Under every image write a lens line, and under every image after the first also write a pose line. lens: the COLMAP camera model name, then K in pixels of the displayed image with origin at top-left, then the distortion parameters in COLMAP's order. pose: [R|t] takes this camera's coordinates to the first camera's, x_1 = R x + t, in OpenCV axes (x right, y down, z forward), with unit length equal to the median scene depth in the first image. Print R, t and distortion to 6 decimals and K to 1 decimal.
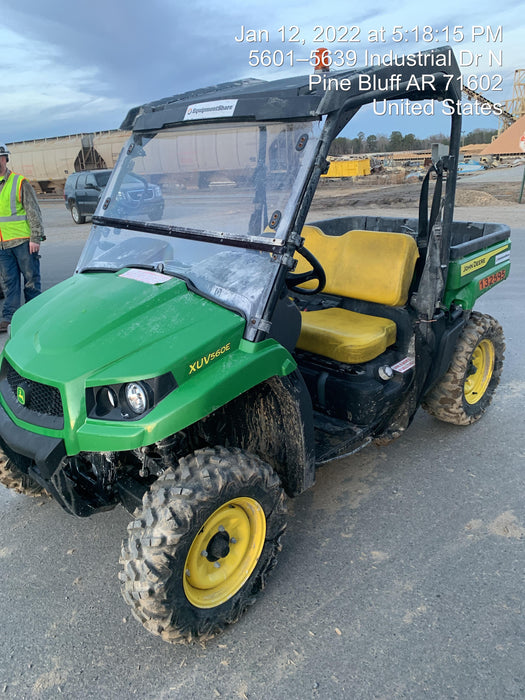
lens RADIAL K [[520.1, 0, 263.2], [0, 520.1, 348.1], [0, 0, 1]] dist [0.038975, -0.000551]
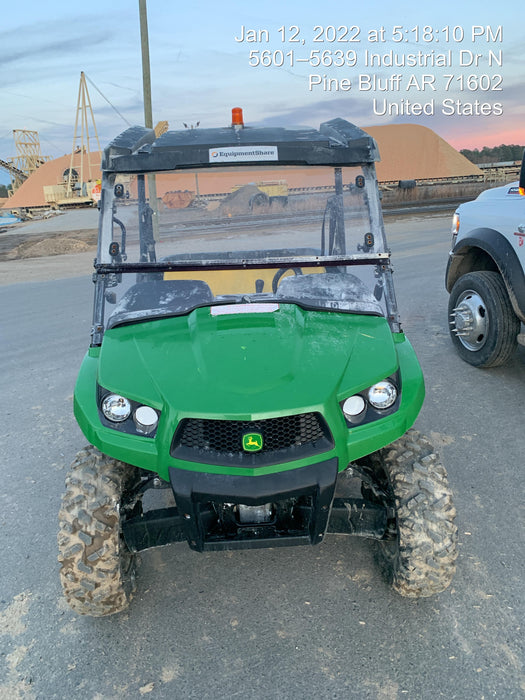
lens RADIAL K [[520.1, 0, 256.9], [0, 520.1, 350.7], [0, 0, 1]] dist [0.038975, -0.000551]
pose [[0.695893, -0.205694, 0.688058, -0.964790], [0.272487, 0.962084, 0.012024, -0.067339], [-0.664443, 0.179119, 0.725556, 0.274784]]
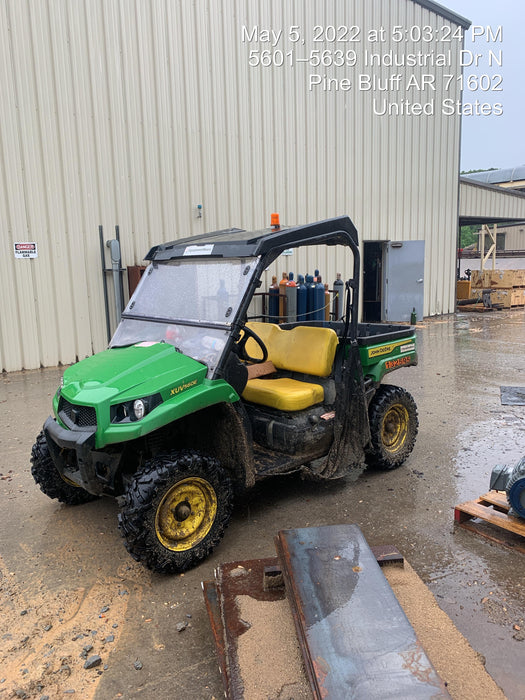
lens RADIAL K [[520.1, 0, 259.0], [0, 520.1, 347.1], [0, 0, 1]] dist [0.038975, -0.000551]
pose [[0.998974, 0.019724, -0.040777, 0.173185], [-0.028178, 0.975434, -0.218484, 0.210711], [0.035466, 0.219408, 0.974988, -0.564421]]
